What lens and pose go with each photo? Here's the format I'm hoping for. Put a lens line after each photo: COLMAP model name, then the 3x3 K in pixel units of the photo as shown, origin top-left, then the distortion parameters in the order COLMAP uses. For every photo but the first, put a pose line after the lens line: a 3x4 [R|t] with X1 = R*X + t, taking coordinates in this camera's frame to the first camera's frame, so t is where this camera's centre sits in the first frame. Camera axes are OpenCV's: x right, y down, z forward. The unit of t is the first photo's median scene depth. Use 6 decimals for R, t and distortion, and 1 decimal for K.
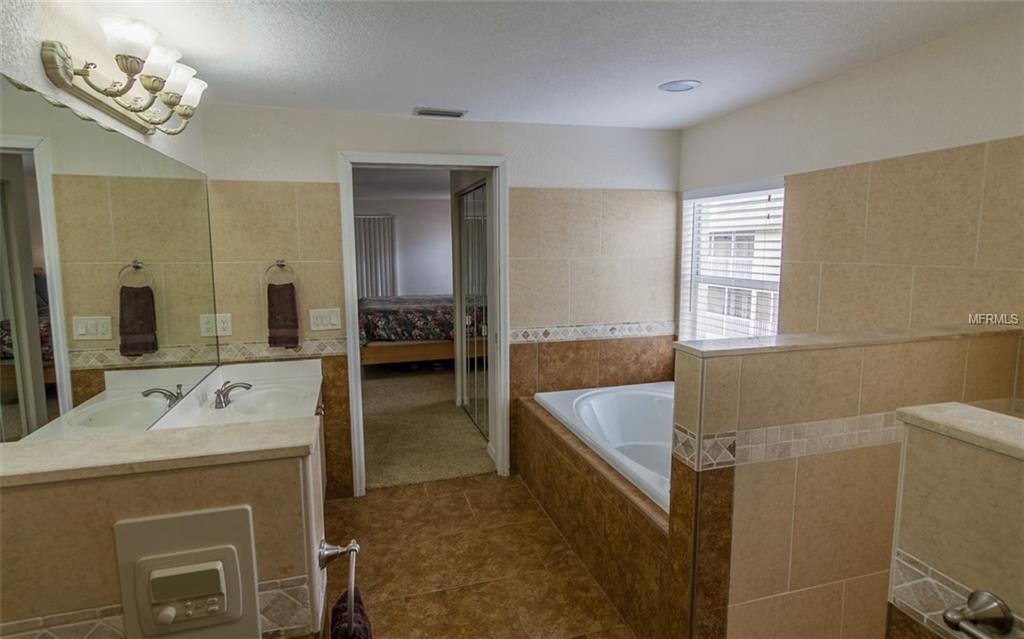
lens RADIAL K [[536.7, 0, 504.1], [0, 536.7, 313.0], [0, 0, 1]] dist [0.001253, 0.001452]
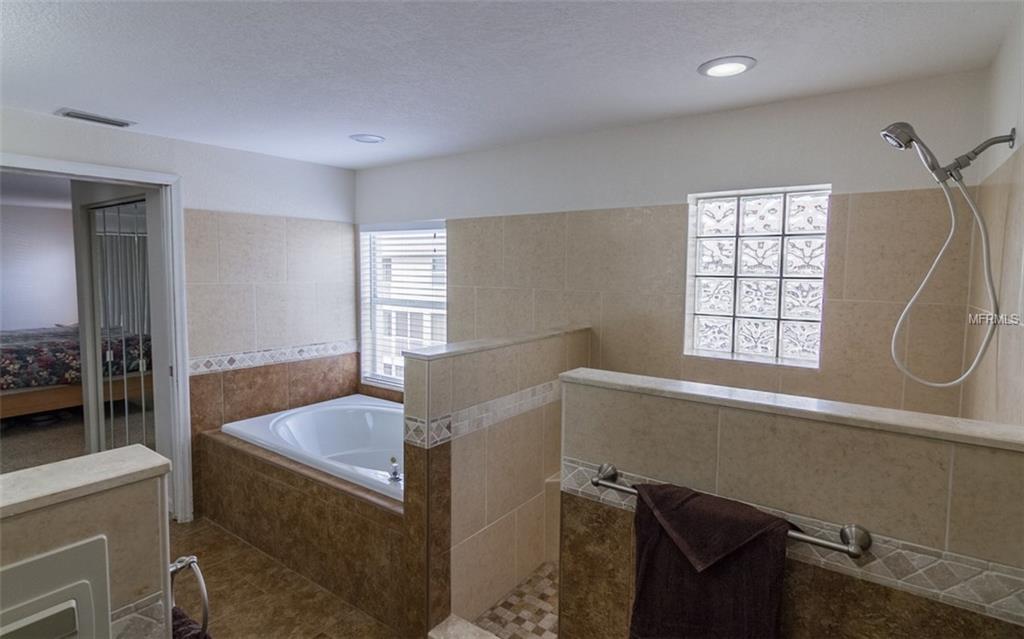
lens RADIAL K [[536.7, 0, 504.1], [0, 536.7, 313.0], [0, 0, 1]] dist [0.001253, 0.001452]
pose [[0.793022, -0.036672, 0.608088, -0.159889], [0.061895, 0.997871, -0.020540, 0.002977], [-0.606040, 0.053926, 0.793604, -0.094678]]
